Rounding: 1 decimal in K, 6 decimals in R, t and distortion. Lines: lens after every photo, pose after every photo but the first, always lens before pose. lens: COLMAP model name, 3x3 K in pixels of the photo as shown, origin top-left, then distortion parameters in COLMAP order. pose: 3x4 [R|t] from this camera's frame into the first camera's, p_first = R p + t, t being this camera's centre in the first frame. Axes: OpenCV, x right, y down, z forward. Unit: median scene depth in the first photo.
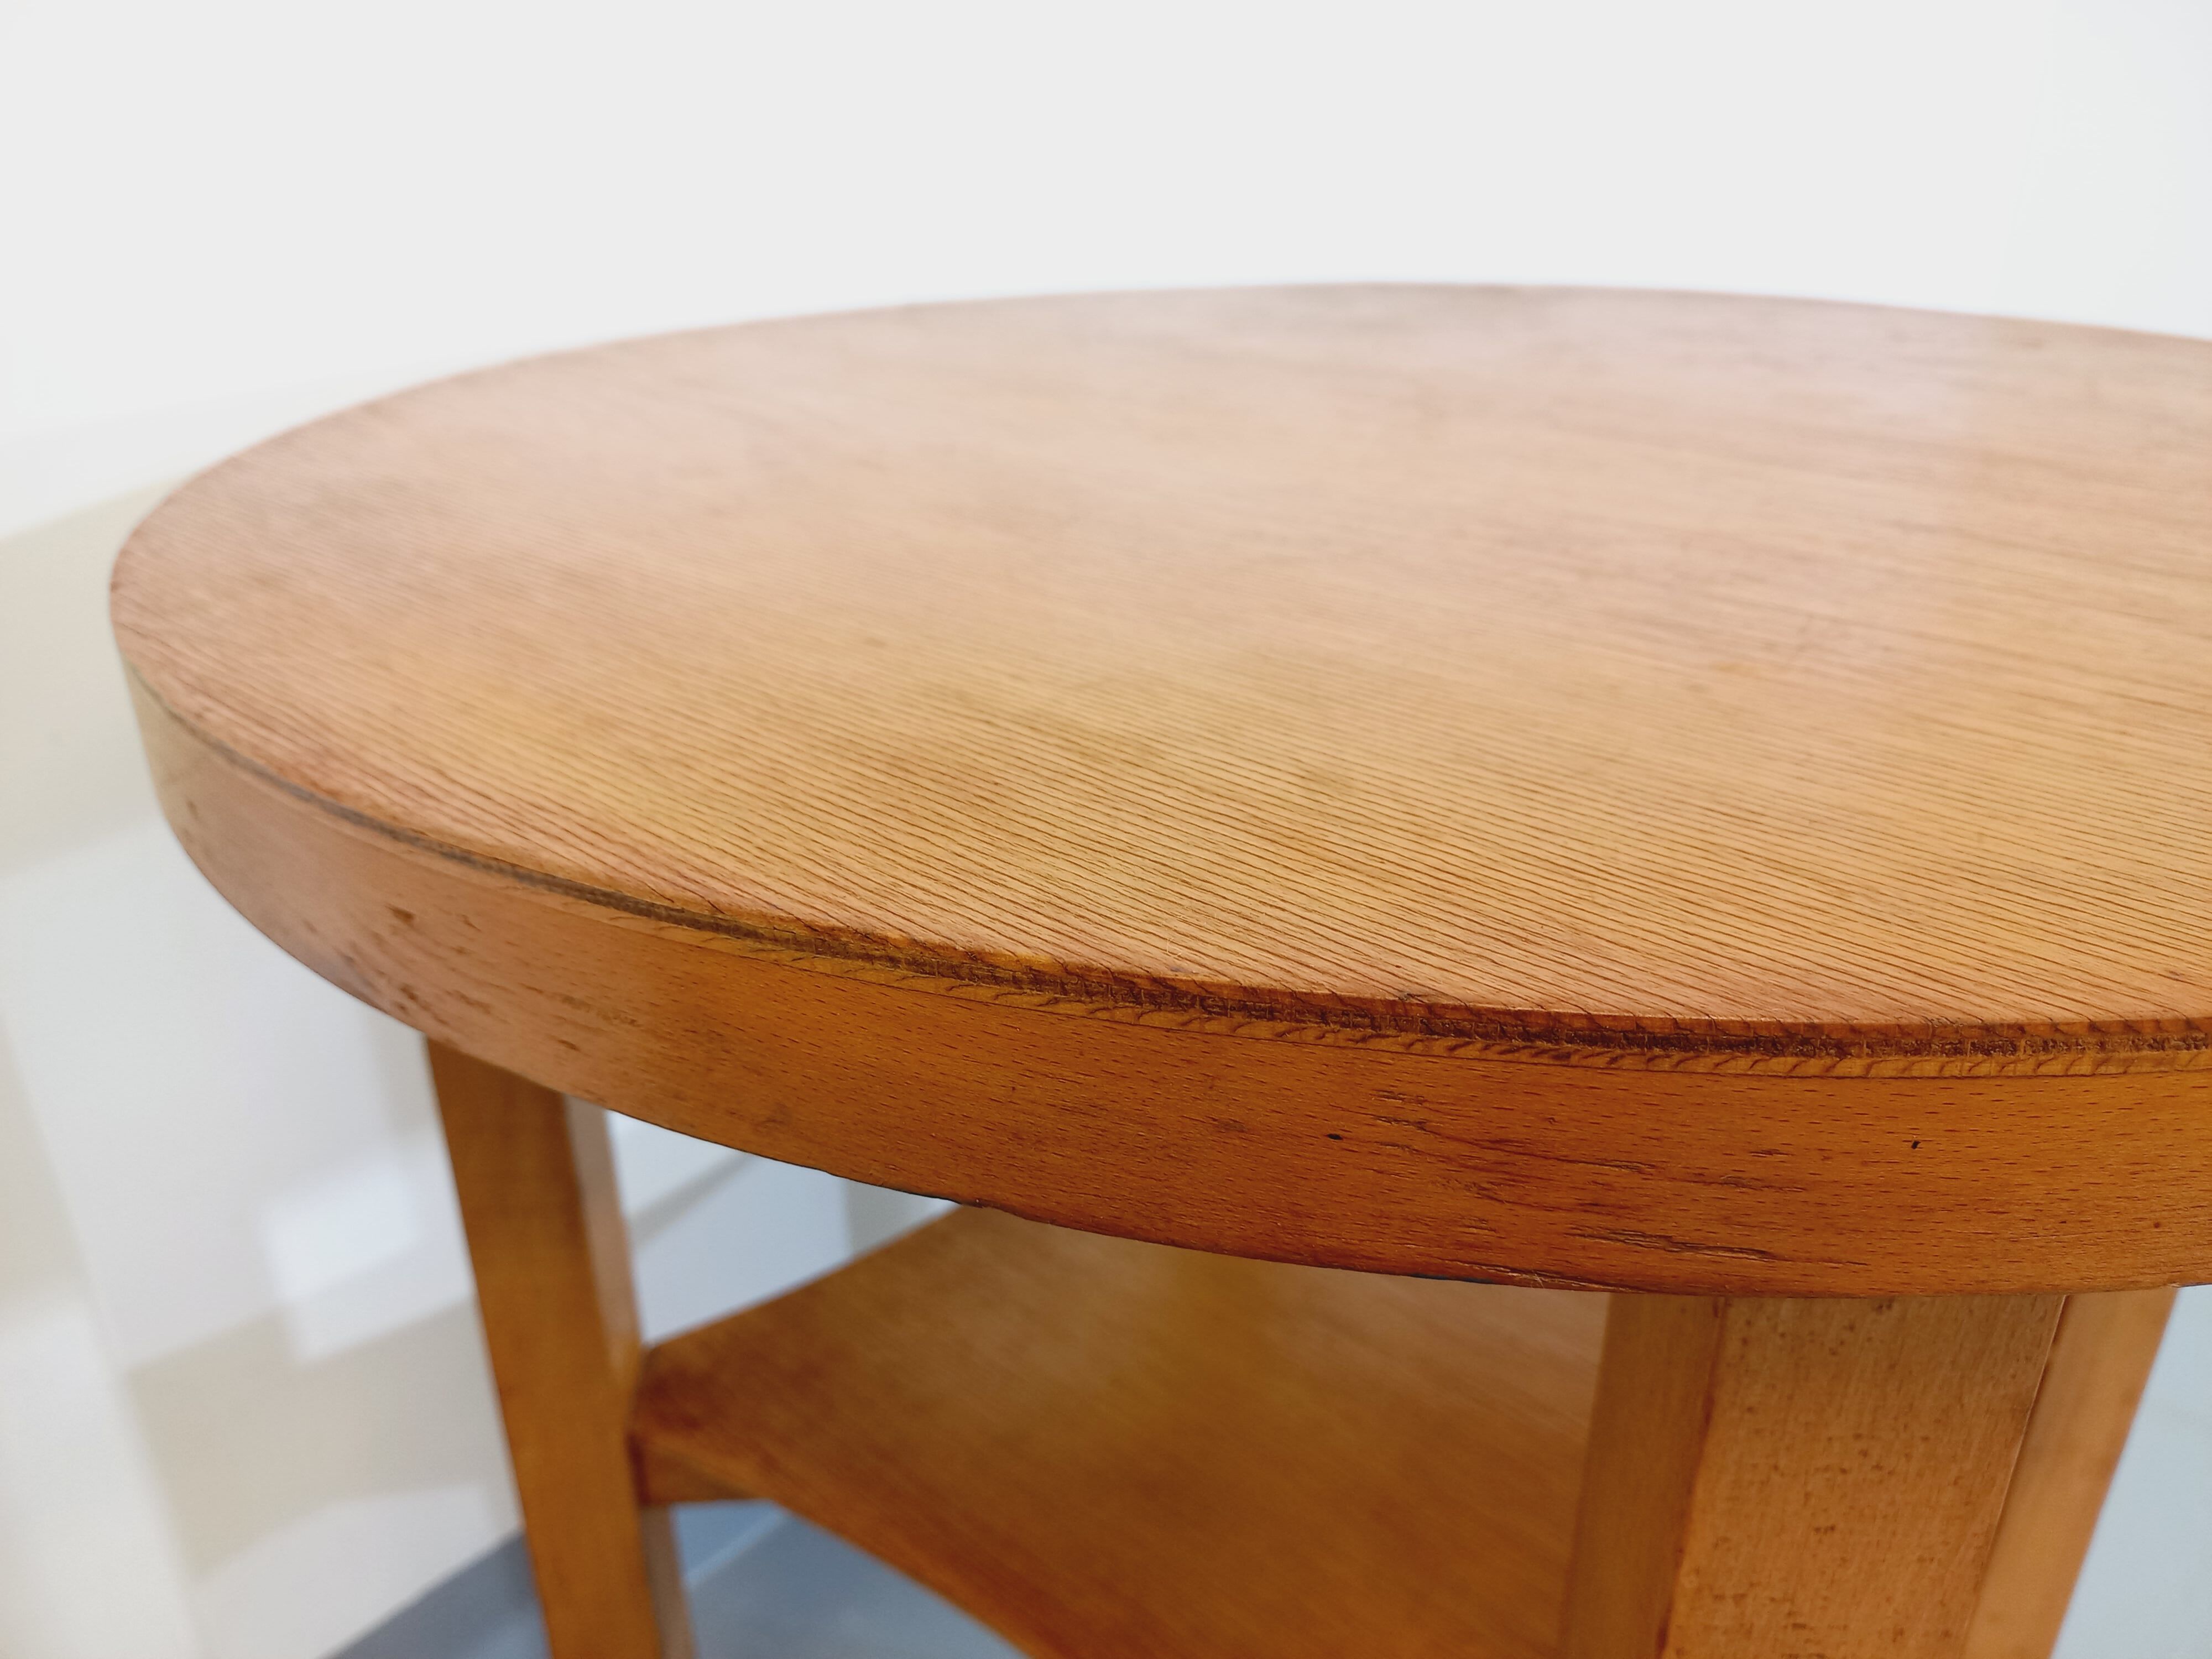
lens RADIAL K [[1708.6, 0, 1100.0], [0, 1708.6, 824.2], [0, 0, 1]] dist [0.027280, -0.032013]
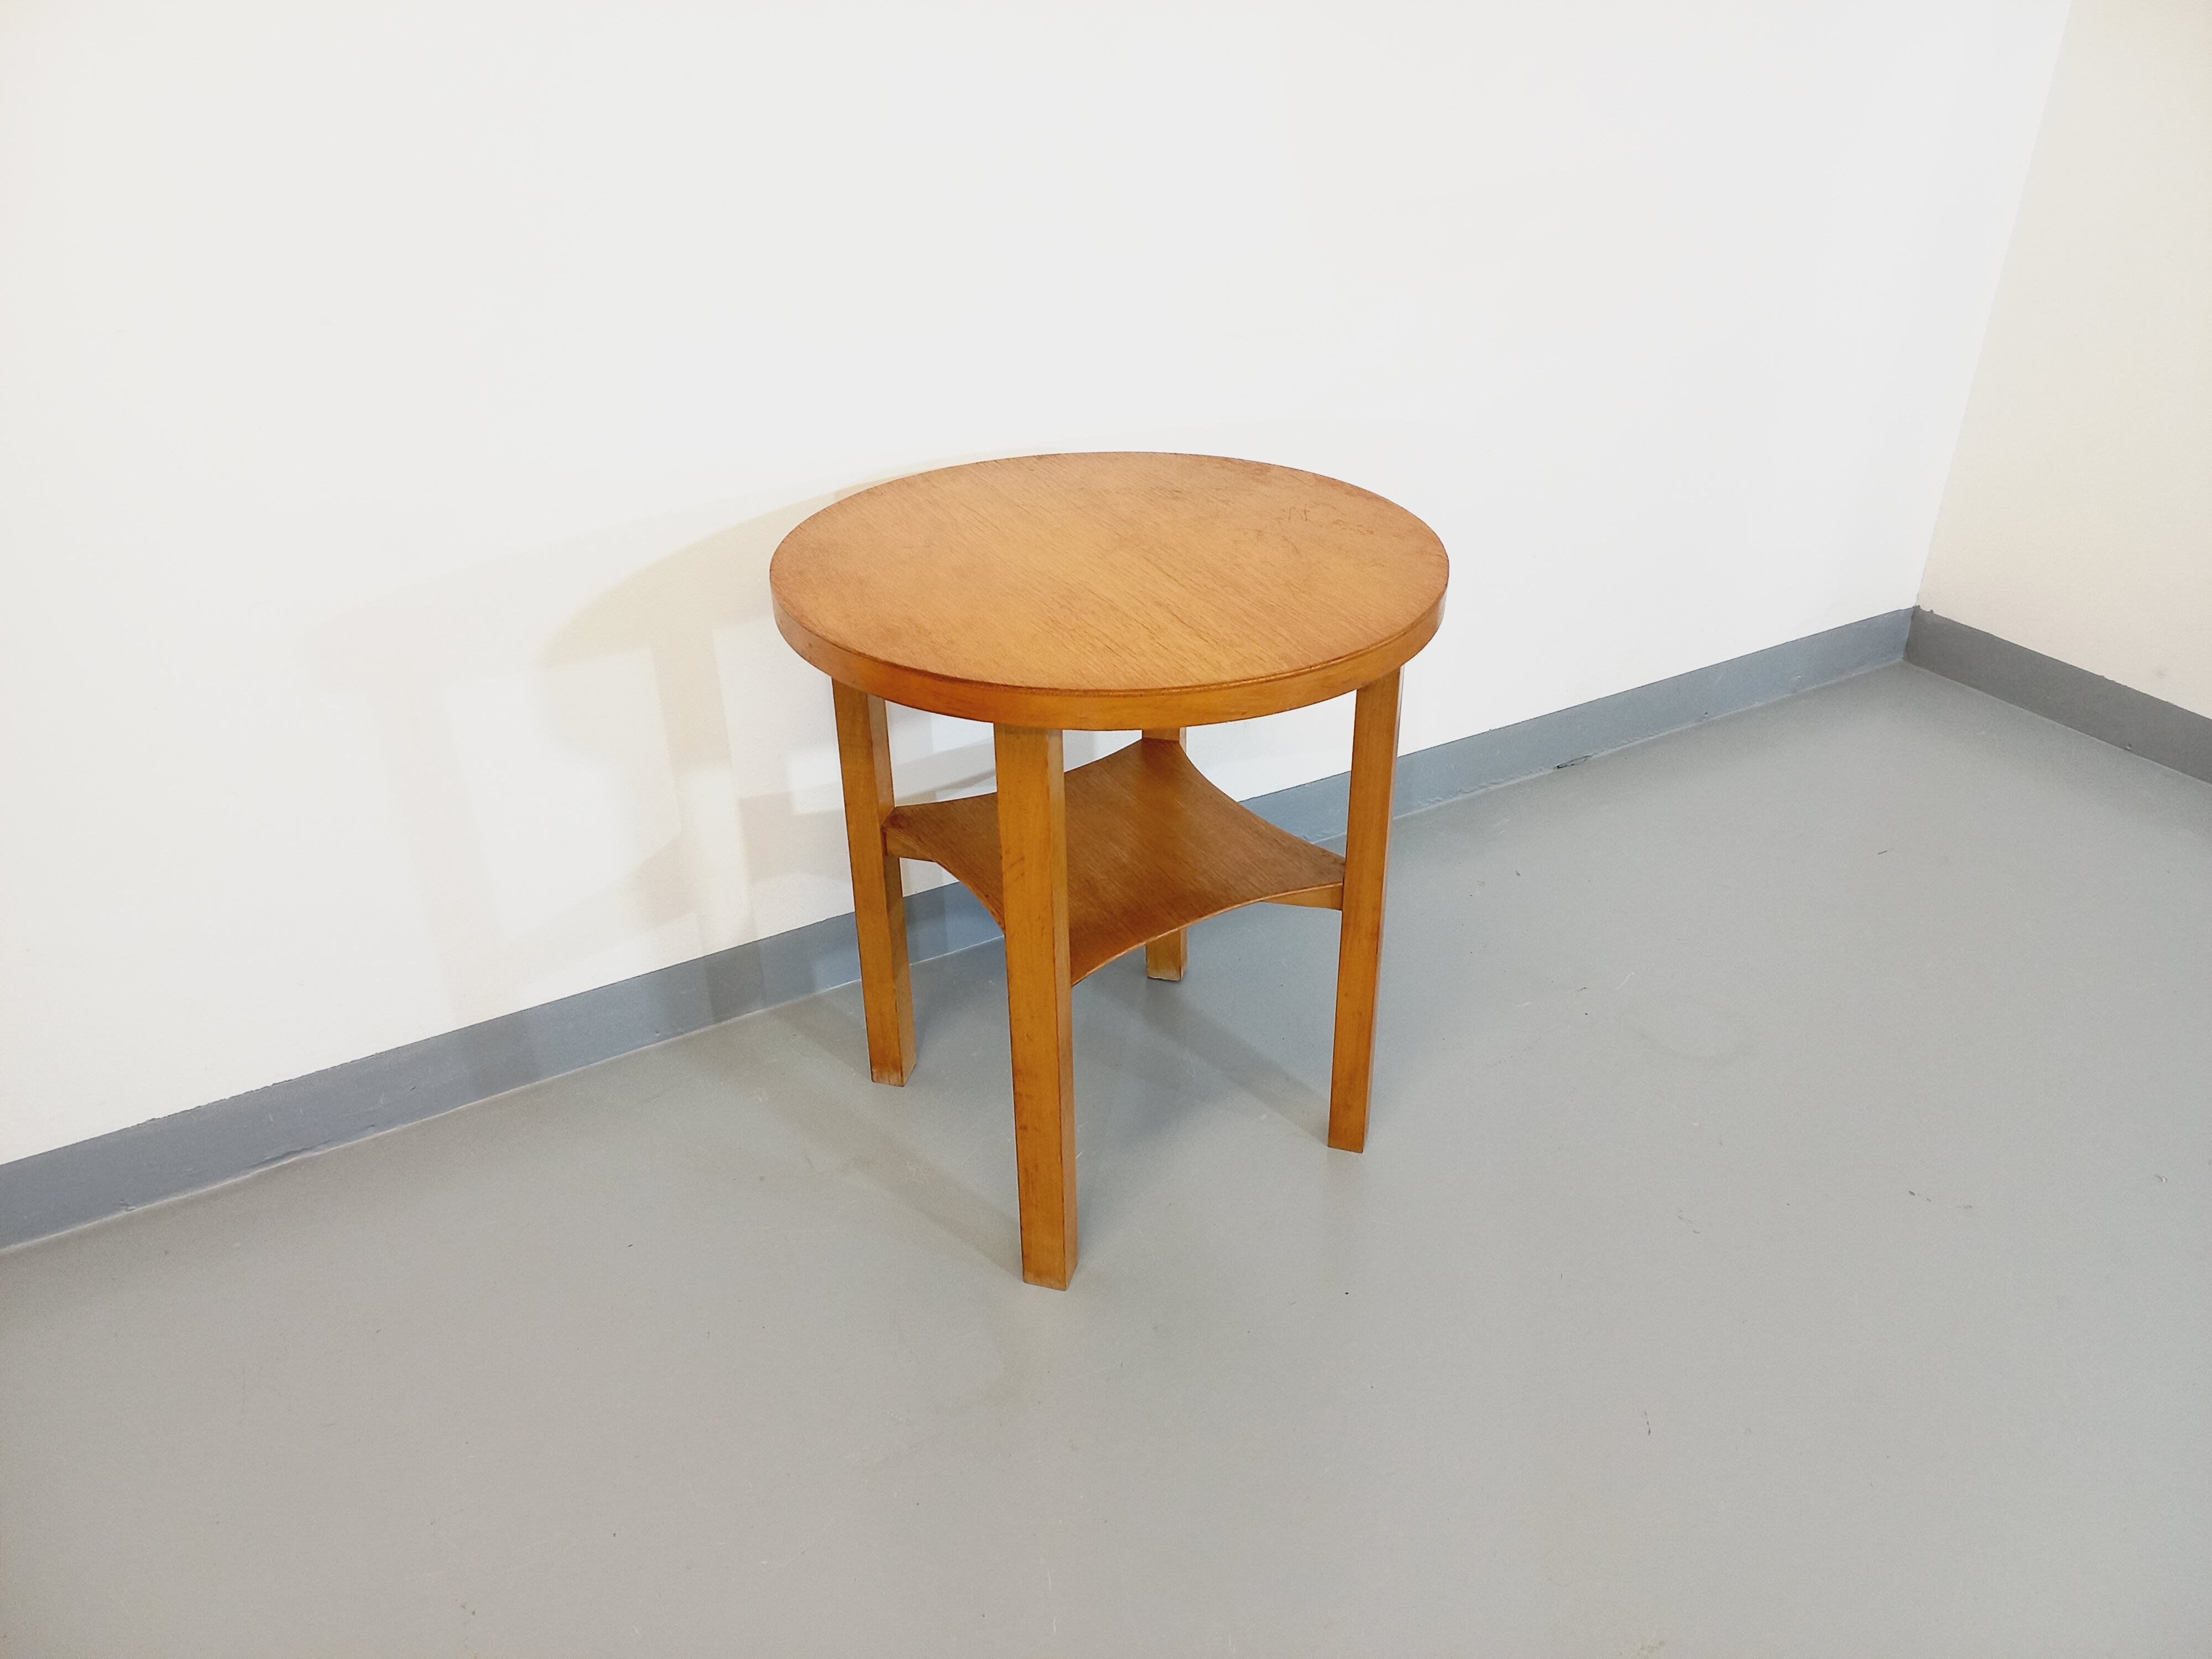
lens RADIAL K [[1646.2, 0, 1127.6], [0, 1646.2, 817.0], [0, 0, 1]] dist [0.050156, -0.020863]
pose [[0.952330, 0.156175, -0.262064, 2.333720], [-0.133374, 0.985724, 0.102762, -0.096089], [0.274372, -0.062911, 0.959564, -4.417053]]
